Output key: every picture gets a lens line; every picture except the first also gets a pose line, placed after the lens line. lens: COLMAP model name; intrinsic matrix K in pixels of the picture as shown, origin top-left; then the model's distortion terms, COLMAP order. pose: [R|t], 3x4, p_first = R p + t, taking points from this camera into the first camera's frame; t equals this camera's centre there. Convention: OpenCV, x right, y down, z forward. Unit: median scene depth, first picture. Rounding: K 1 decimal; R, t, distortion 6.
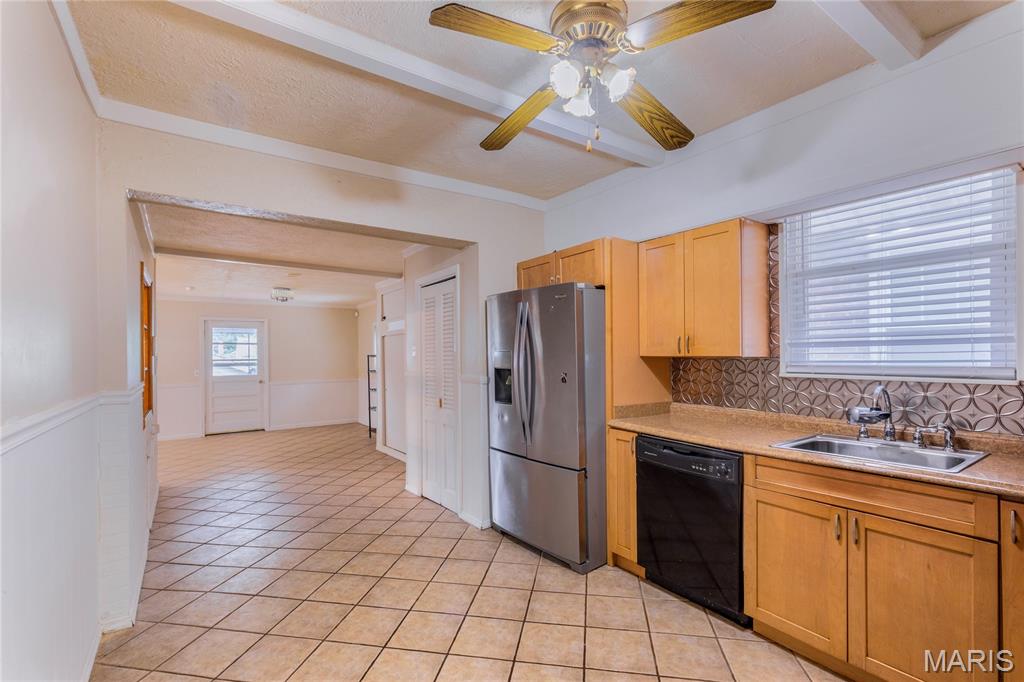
lens RADIAL K [[464.0, 0, 511.2], [0, 464.0, 351.3], [0, 0, 1]] dist [0.012348, -0.001621]
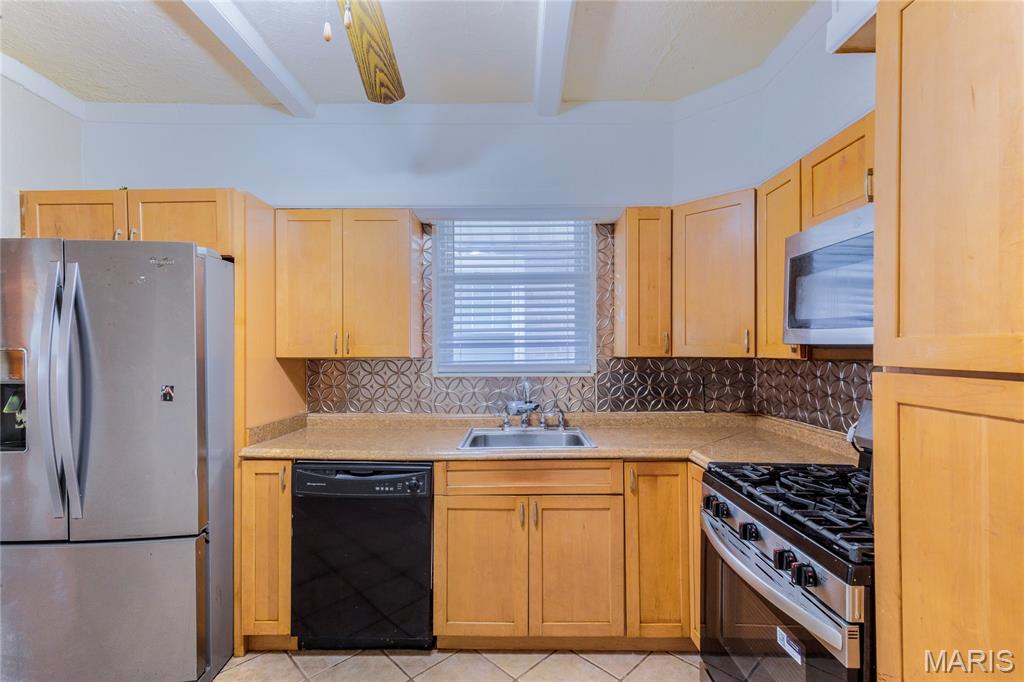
lens RADIAL K [[464.0, 0, 515.3], [0, 464.0, 348.4], [0, 0, 1]] dist [0.012348, -0.001621]
pose [[0.582709, 0.009315, 0.812628, -0.140084], [-0.003681, 0.999954, -0.008823, 0.000782], [-0.812673, 0.002150, 0.582716, 0.284602]]
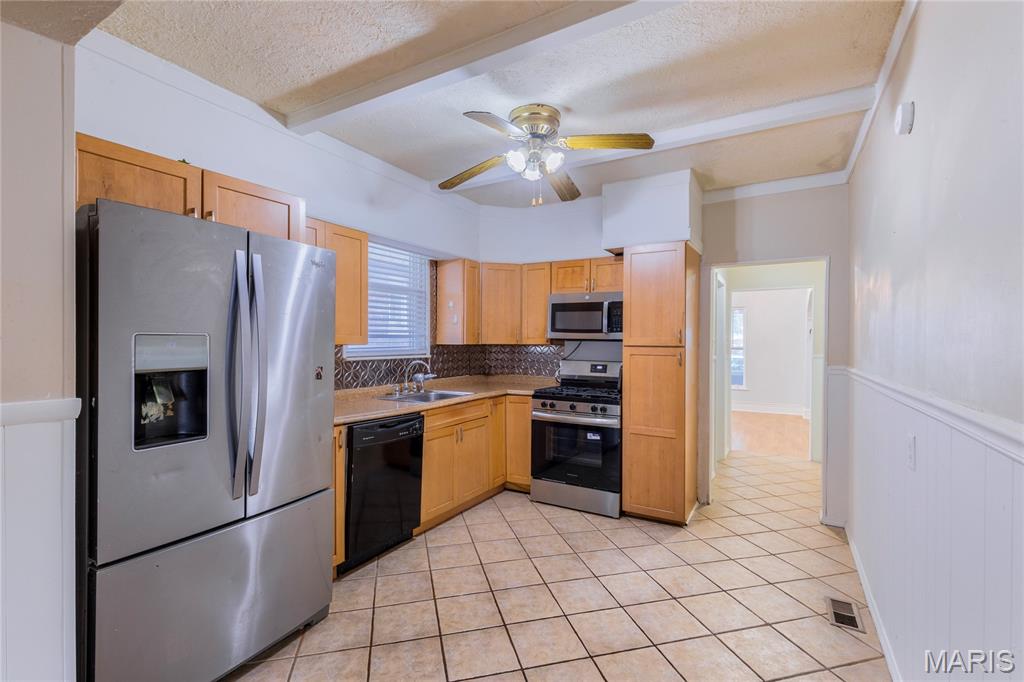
lens RADIAL K [[464.0, 0, 521.5], [0, 464.0, 344.7], [0, 0, 1]] dist [0.012348, -0.001621]
pose [[-0.432087, 0.003544, 0.901825, -0.795527], [0.000157, 0.999993, -0.003854, 0.016424], [-0.901832, -0.001524, -0.432085, 1.156429]]
